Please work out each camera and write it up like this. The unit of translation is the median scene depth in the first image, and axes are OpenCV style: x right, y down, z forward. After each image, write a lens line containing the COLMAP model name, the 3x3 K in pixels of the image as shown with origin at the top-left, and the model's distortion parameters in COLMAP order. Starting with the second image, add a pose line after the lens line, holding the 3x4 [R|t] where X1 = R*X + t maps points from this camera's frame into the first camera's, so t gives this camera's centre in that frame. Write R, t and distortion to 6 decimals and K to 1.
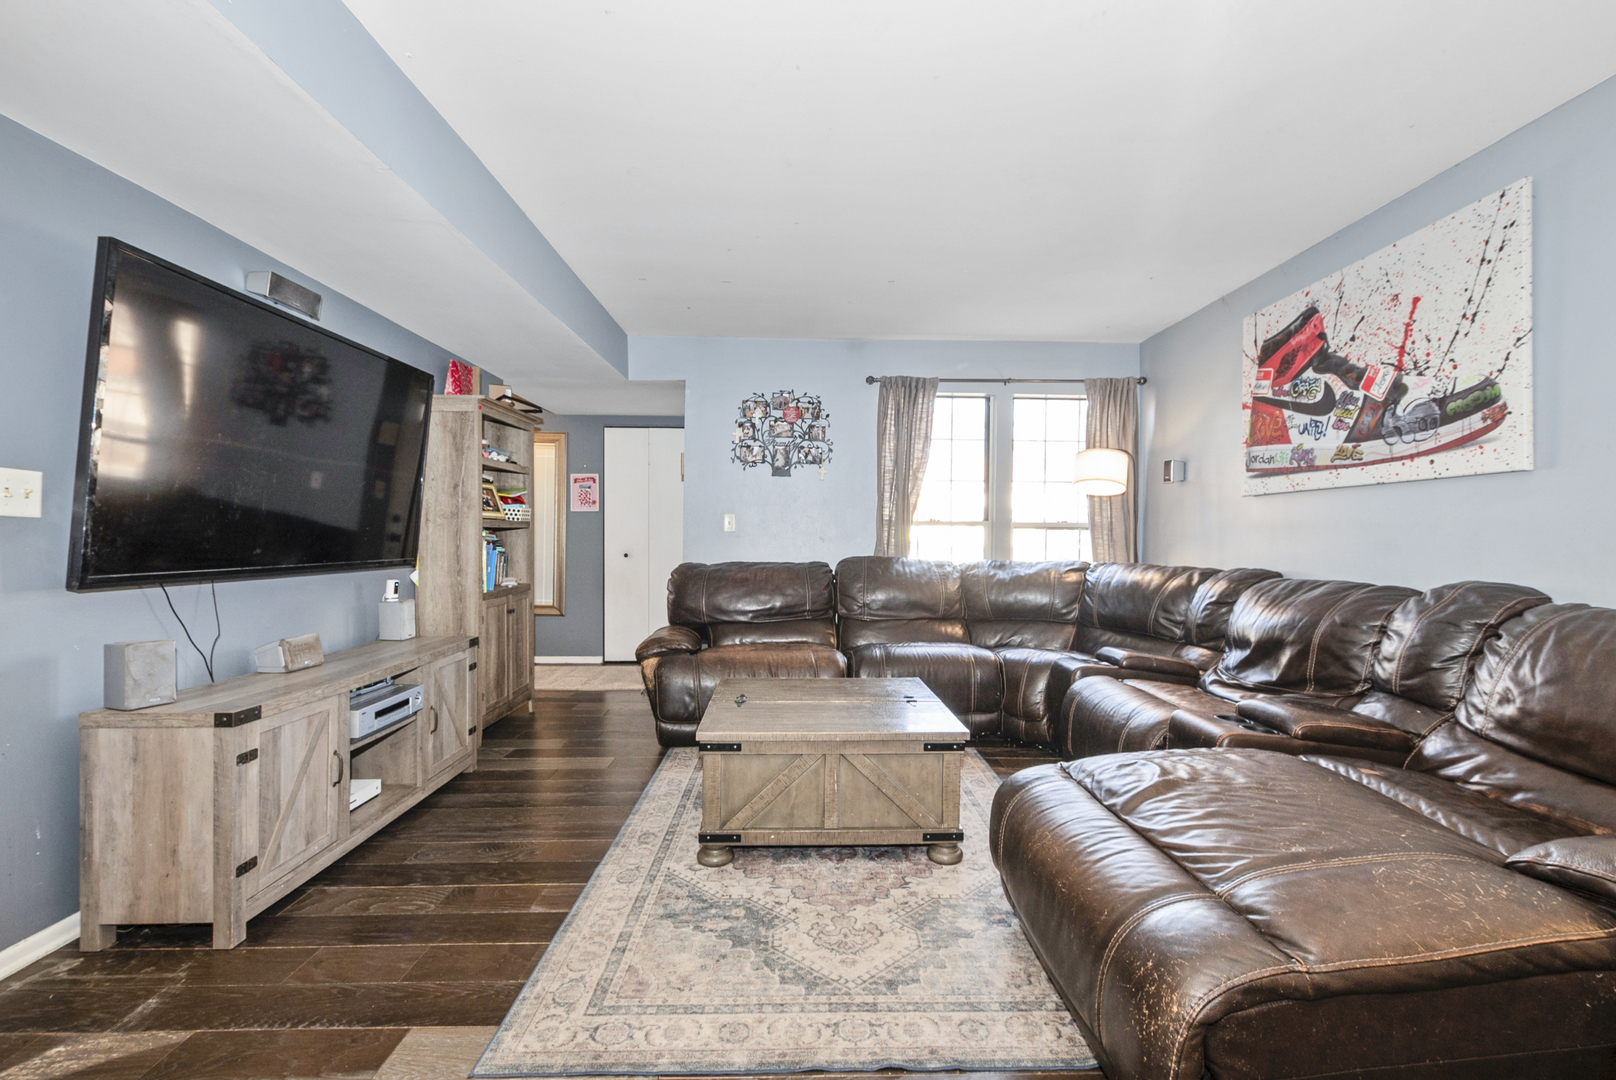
lens RADIAL K [[707.2, 0, 819.7], [0, 707.2, 543.0], [0, 0, 1]] dist [0.000638, -0.000140]
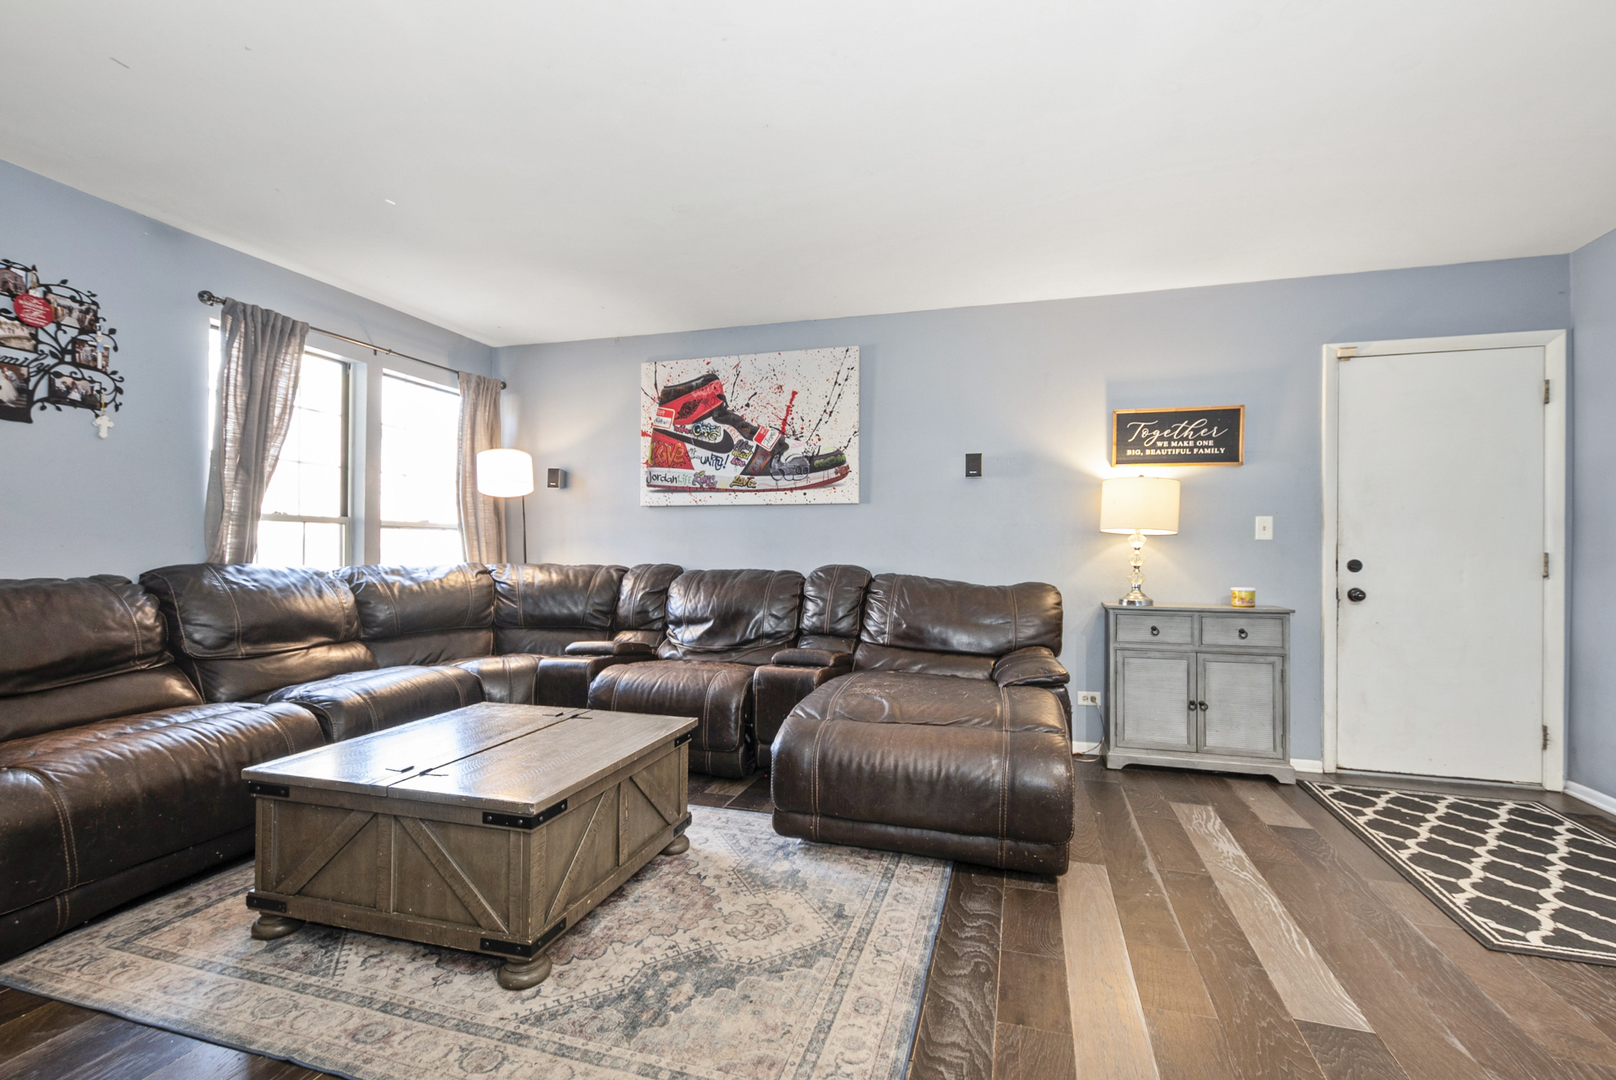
lens RADIAL K [[710.9, 0, 820.9], [0, 710.9, 545.1], [0, 0, 1]] dist [0.002824, 0.000513]
pose [[0.307224, -0.000571, 0.951637, -0.591055], [0.003409, 0.999994, -0.000501, 0.005074], [-0.951631, 0.003398, 0.307224, 0.381543]]
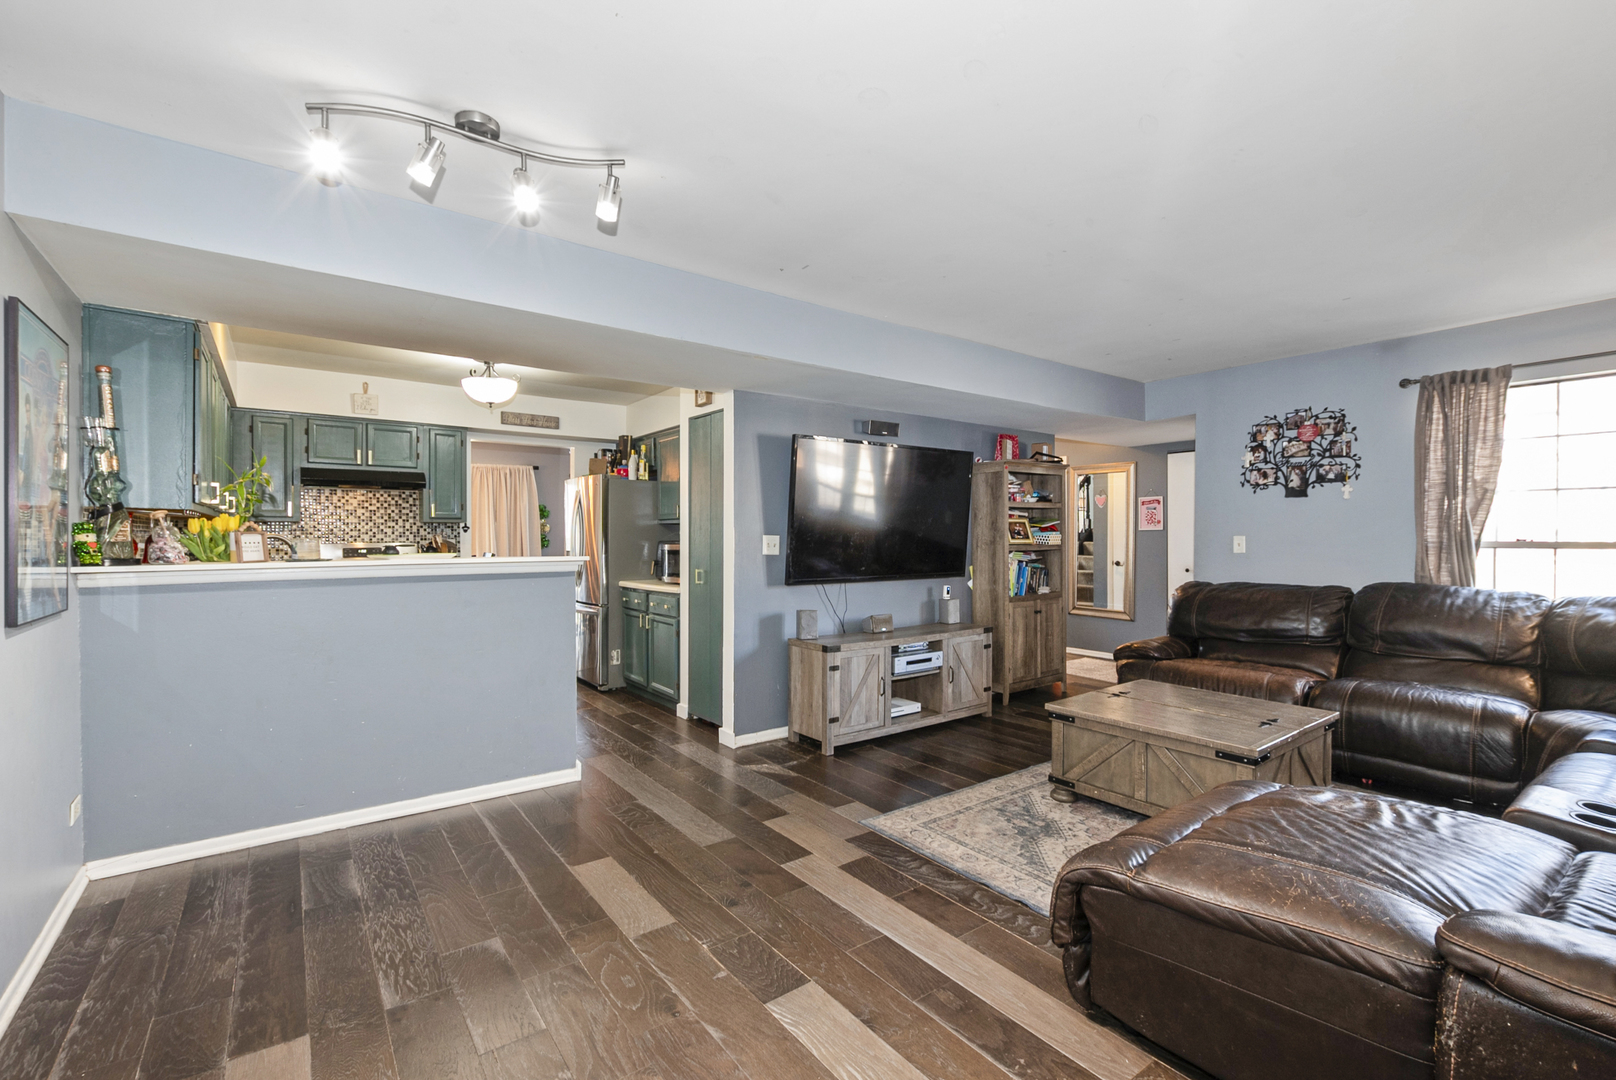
lens RADIAL K [[707.2, 0, 819.7], [0, 707.2, 543.0], [0, 0, 1]] dist [0.000638, -0.000140]
pose [[0.577890, 0.000697, -0.816115, 0.564689], [-0.001994, 0.999998, -0.000558, -0.044779], [0.816112, 0.001950, 0.577890, -0.163018]]
